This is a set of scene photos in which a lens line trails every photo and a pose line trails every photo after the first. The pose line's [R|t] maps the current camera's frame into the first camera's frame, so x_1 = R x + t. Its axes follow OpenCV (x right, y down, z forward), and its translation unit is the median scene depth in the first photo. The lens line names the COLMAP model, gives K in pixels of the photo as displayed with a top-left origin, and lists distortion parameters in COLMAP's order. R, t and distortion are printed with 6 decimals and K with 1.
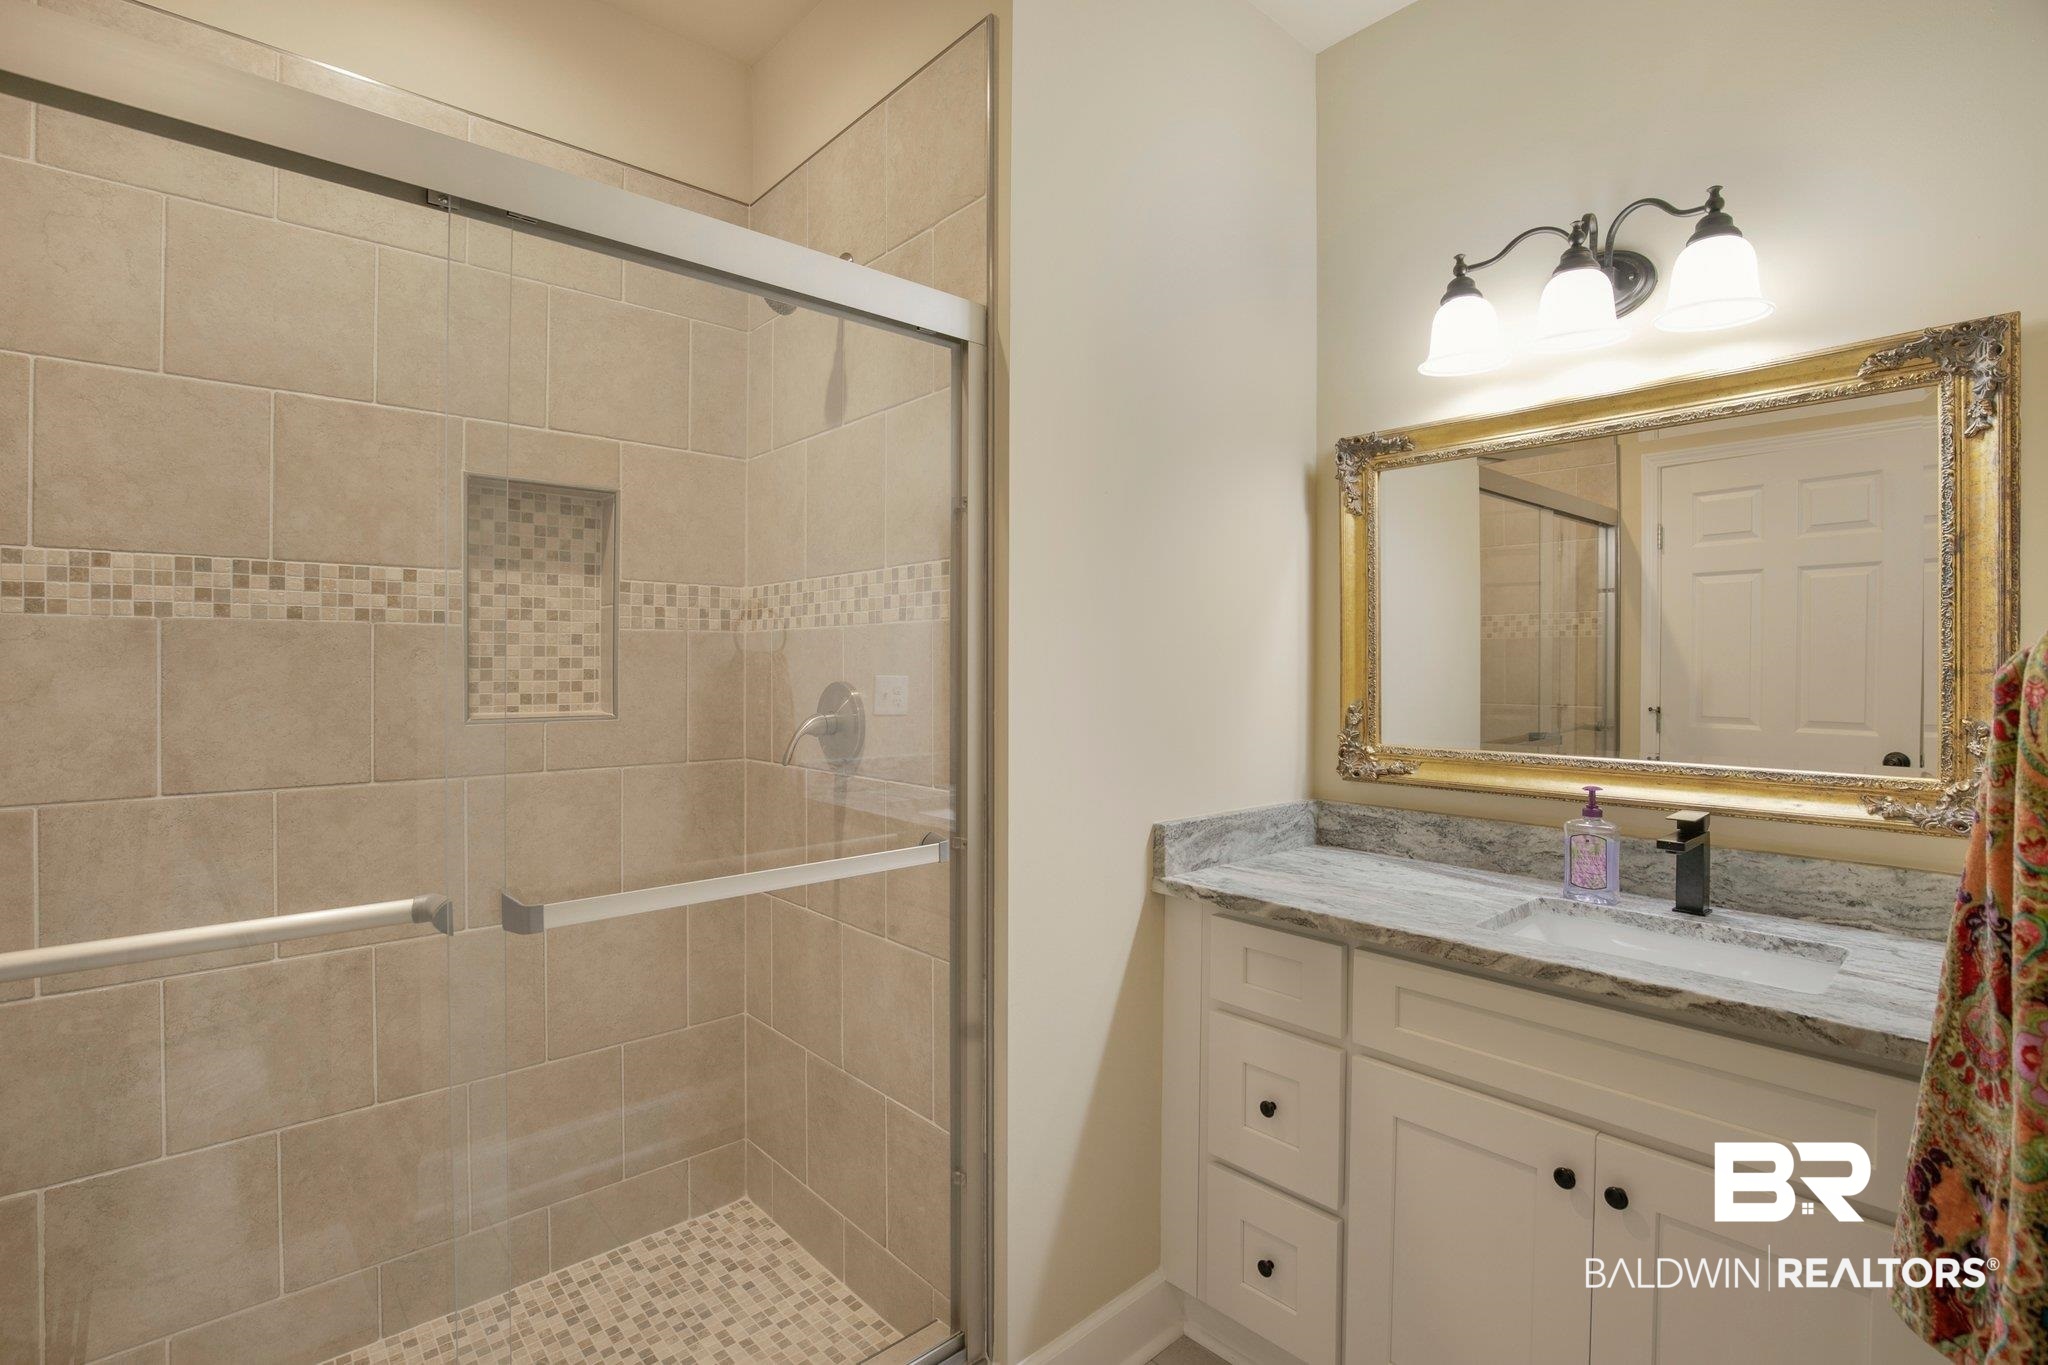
lens RADIAL K [[944.9, 0, 1012.8], [0, 944.9, 640.4], [0, 0, 1]] dist [-0.022462, 0.000342]
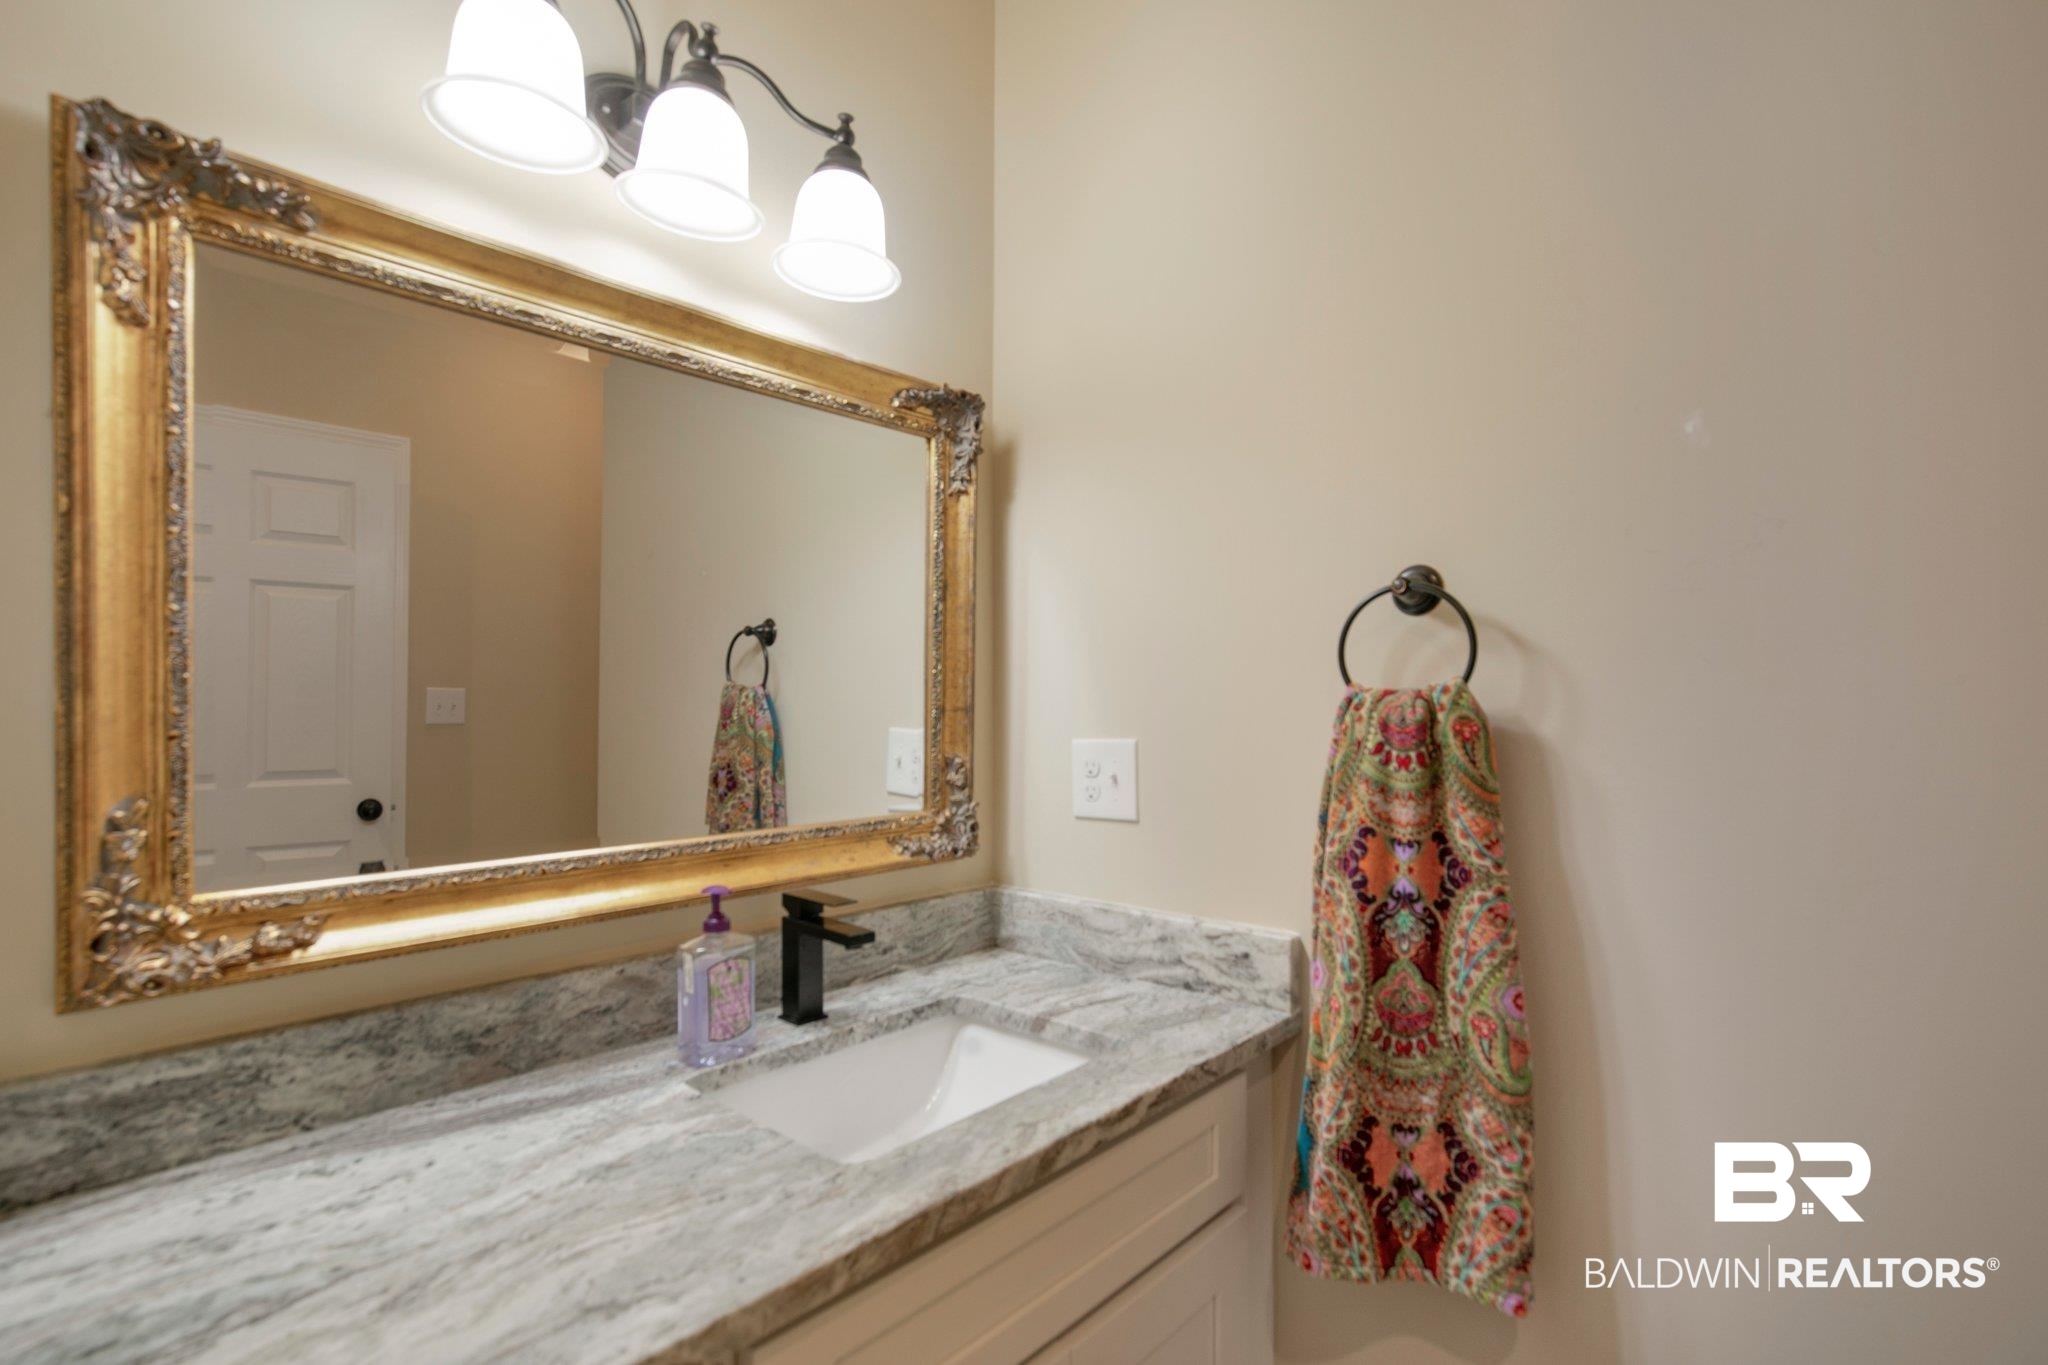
lens RADIAL K [[966.3, 0, 1017.4], [0, 966.3, 695.4], [0, 0, 1]] dist [-0.004333, 0.000331]
pose [[-0.120396, -0.001855, 0.992724, -0.108007], [-0.031481, 0.999502, -0.001951, 0.015553], [-0.992227, -0.031487, -0.120394, 0.985200]]
